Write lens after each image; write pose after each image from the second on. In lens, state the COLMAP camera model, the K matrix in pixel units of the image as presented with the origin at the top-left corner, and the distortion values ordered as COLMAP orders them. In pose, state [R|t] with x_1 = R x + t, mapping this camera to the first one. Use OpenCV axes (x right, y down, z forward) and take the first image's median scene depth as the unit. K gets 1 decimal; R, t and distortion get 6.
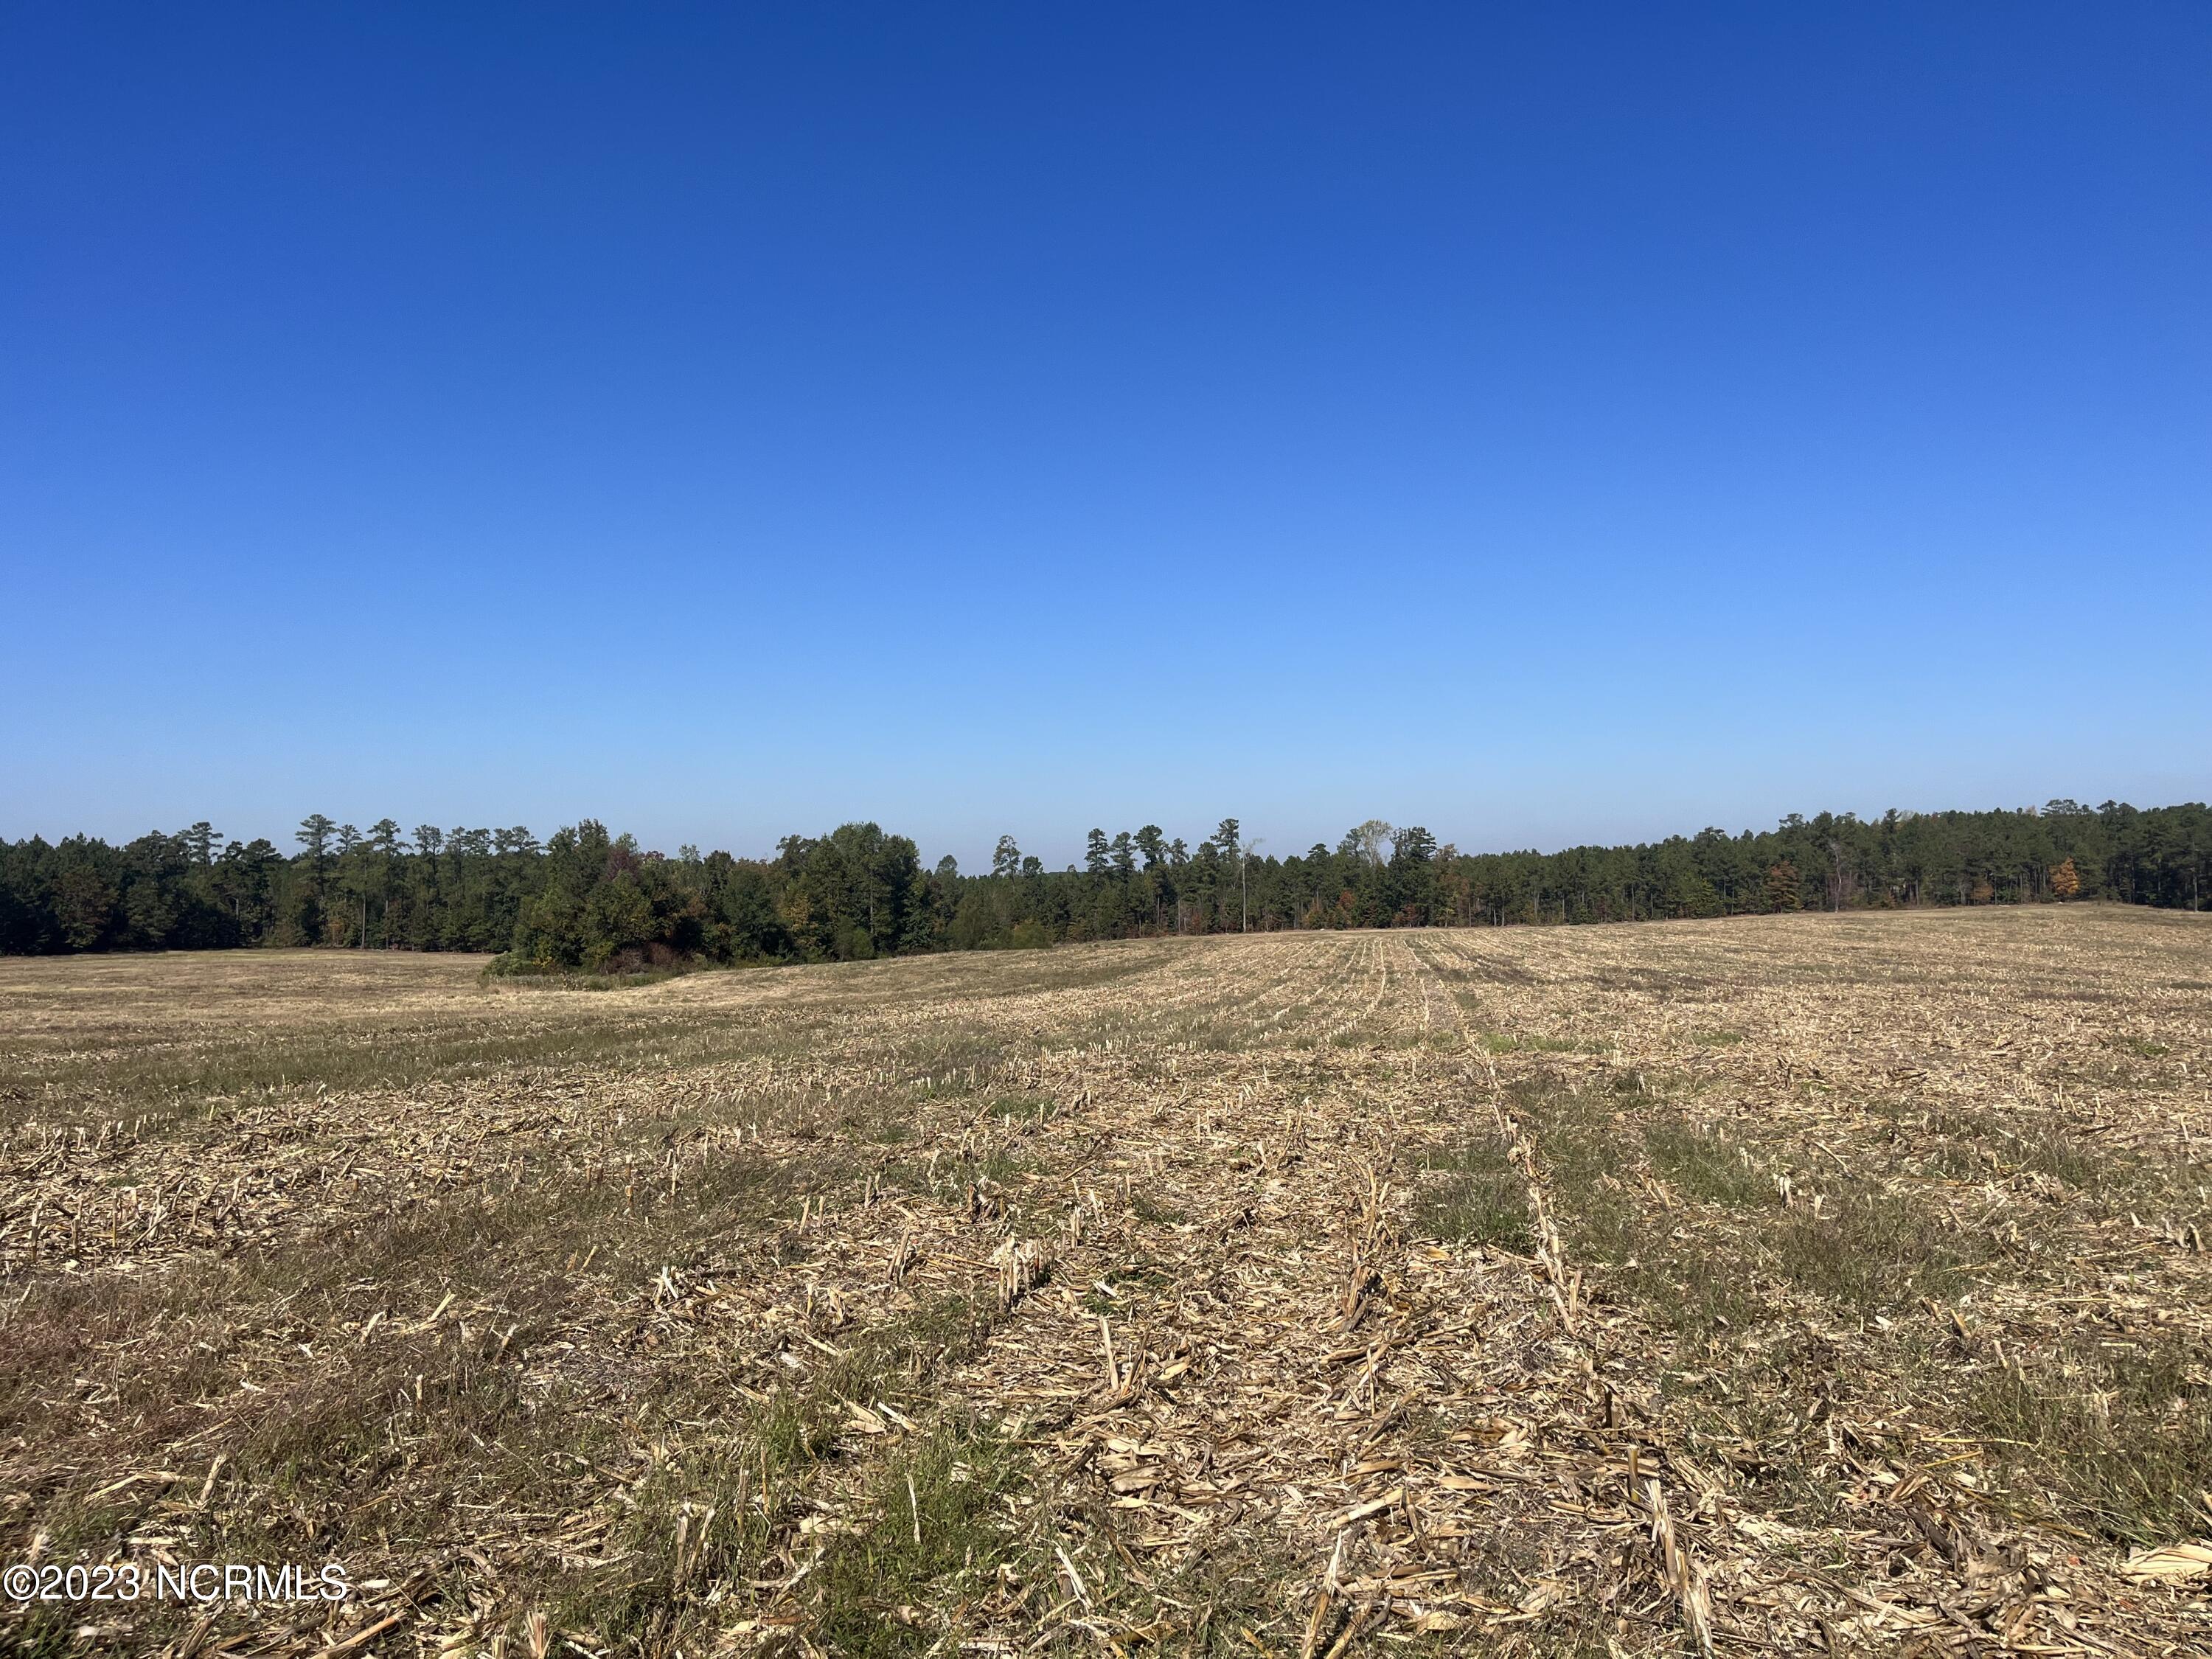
lens RADIAL K [[1670.6, 0, 1108.9], [0, 1670.6, 846.3], [0, 0, 1]] dist [0.077281, -0.105473]
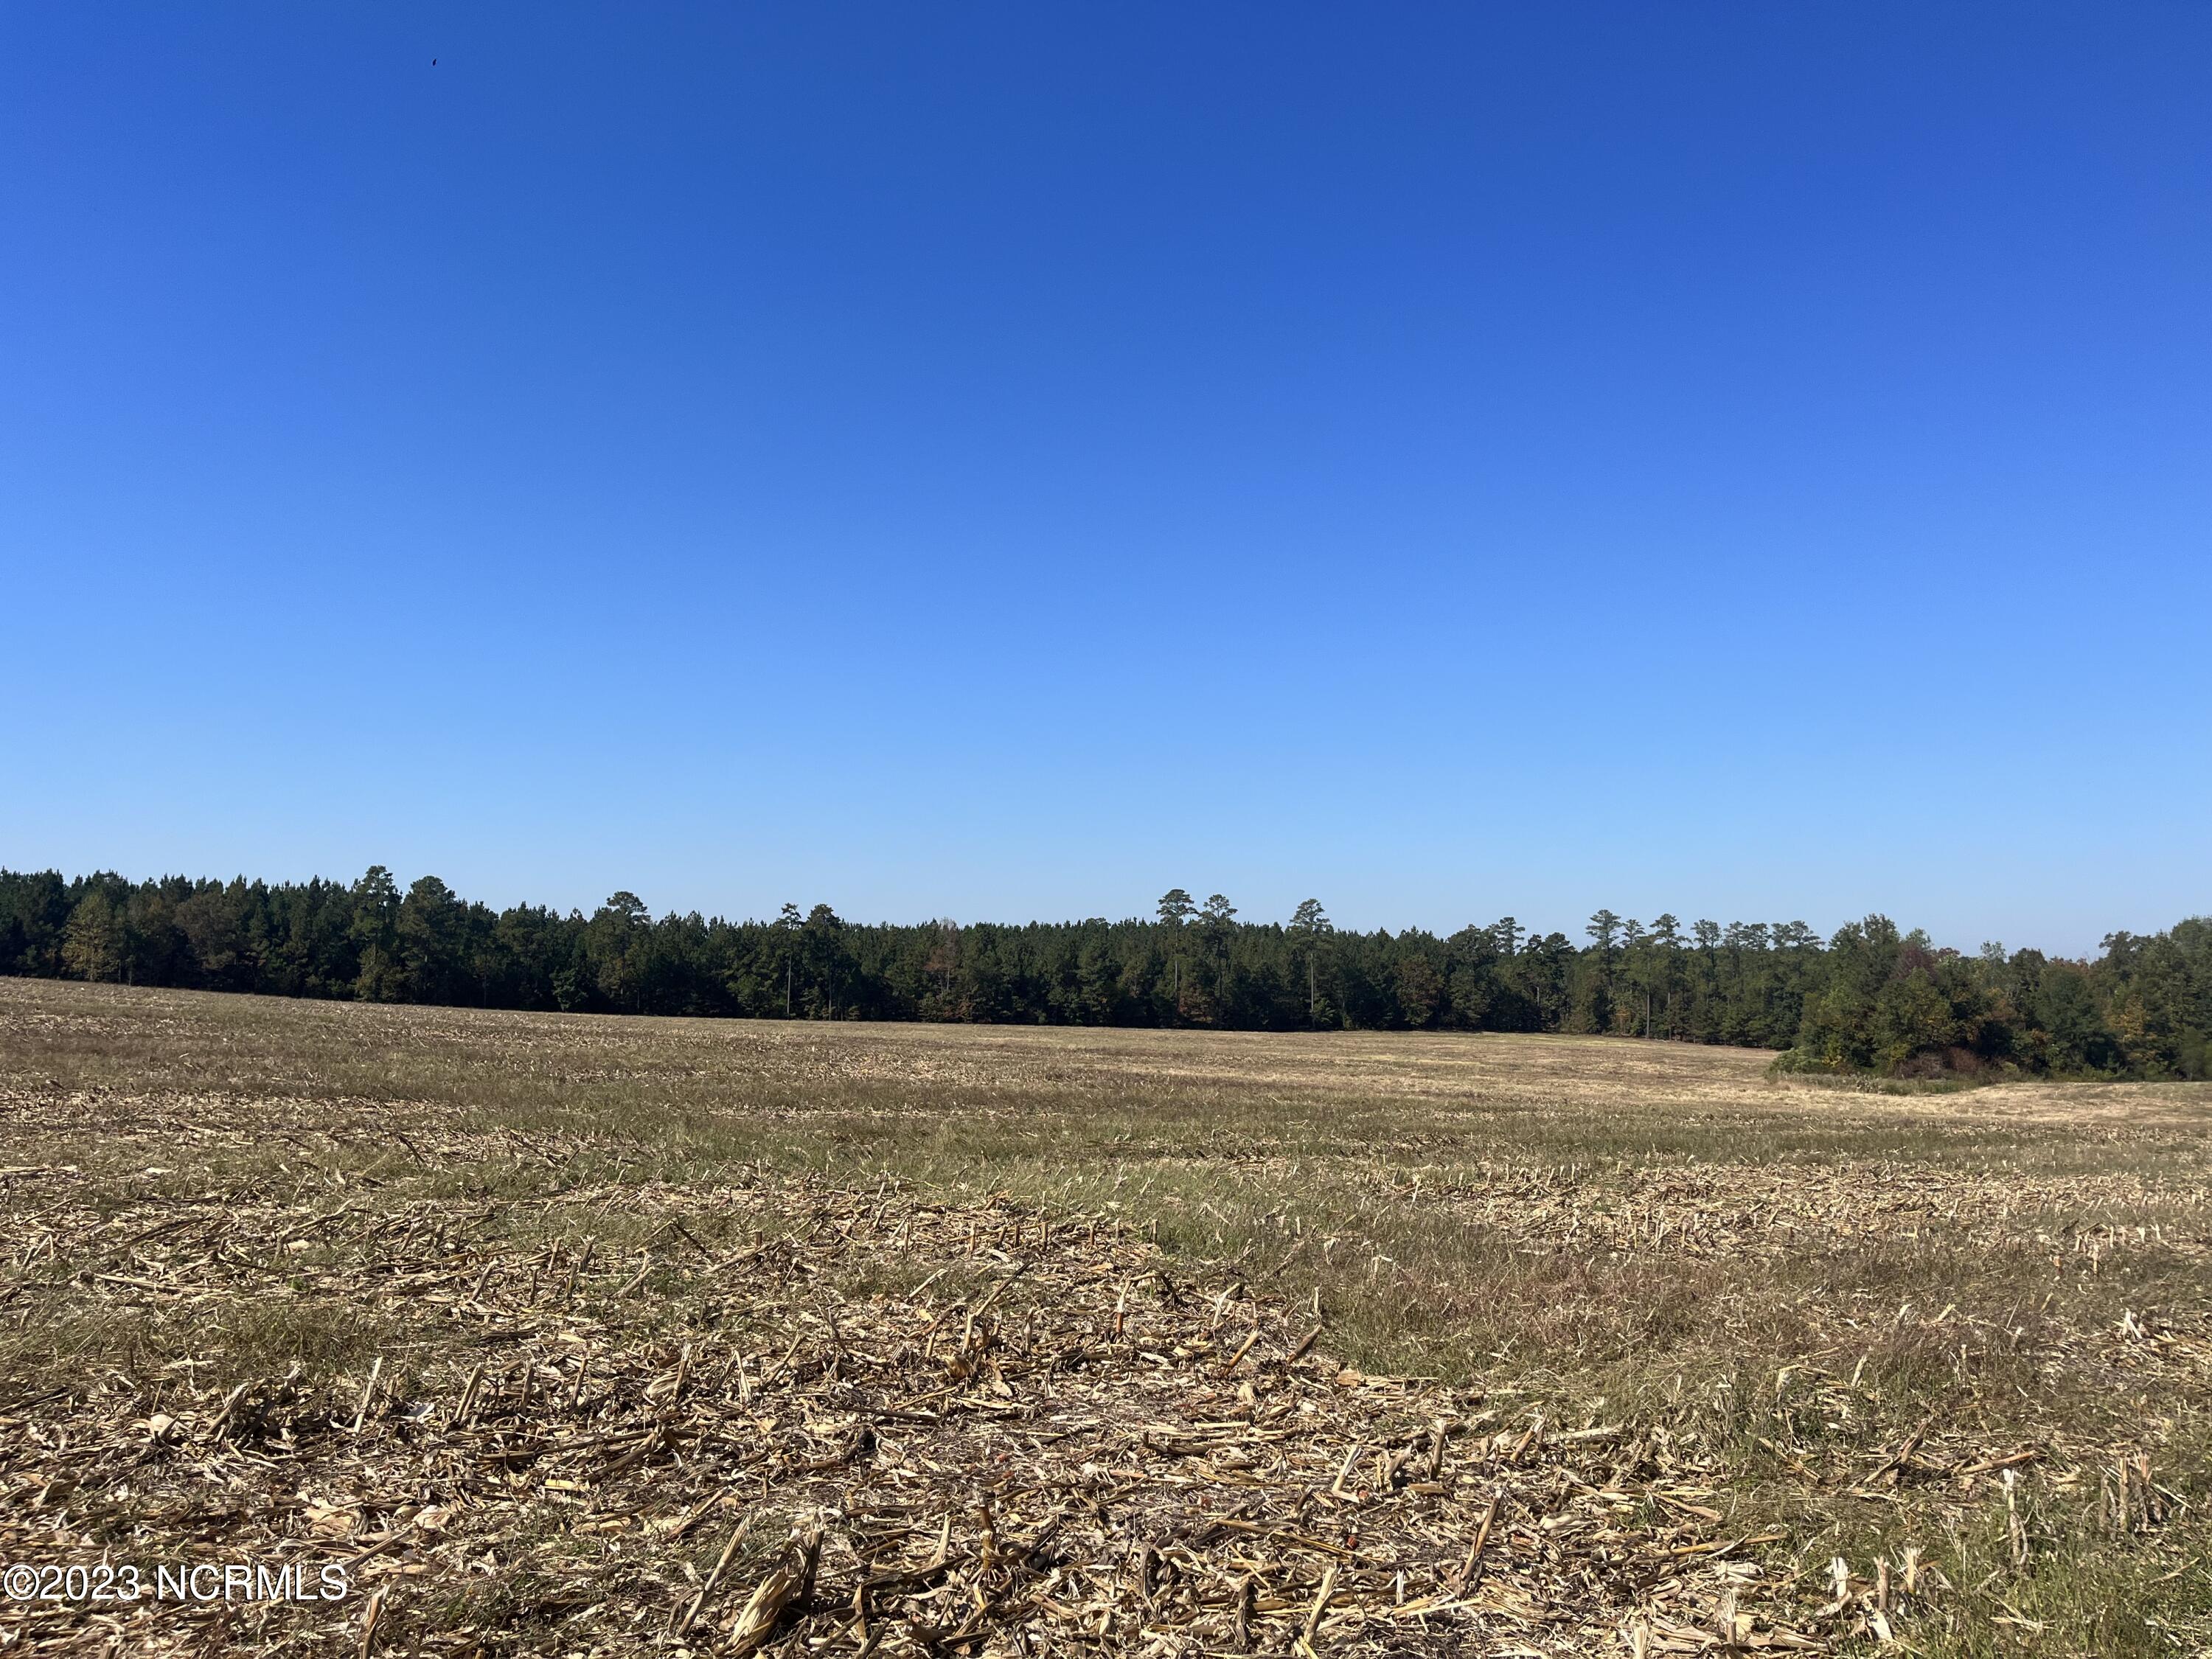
lens RADIAL K [[1670.6, 0, 1108.9], [0, 1670.6, 846.3], [0, 0, 1]] dist [0.077281, -0.105473]
pose [[0.749342, -0.030316, -0.661489, 0.002253], [-0.006701, 0.998553, -0.053354, -0.010718], [0.662149, 0.044413, 0.748055, -0.289150]]
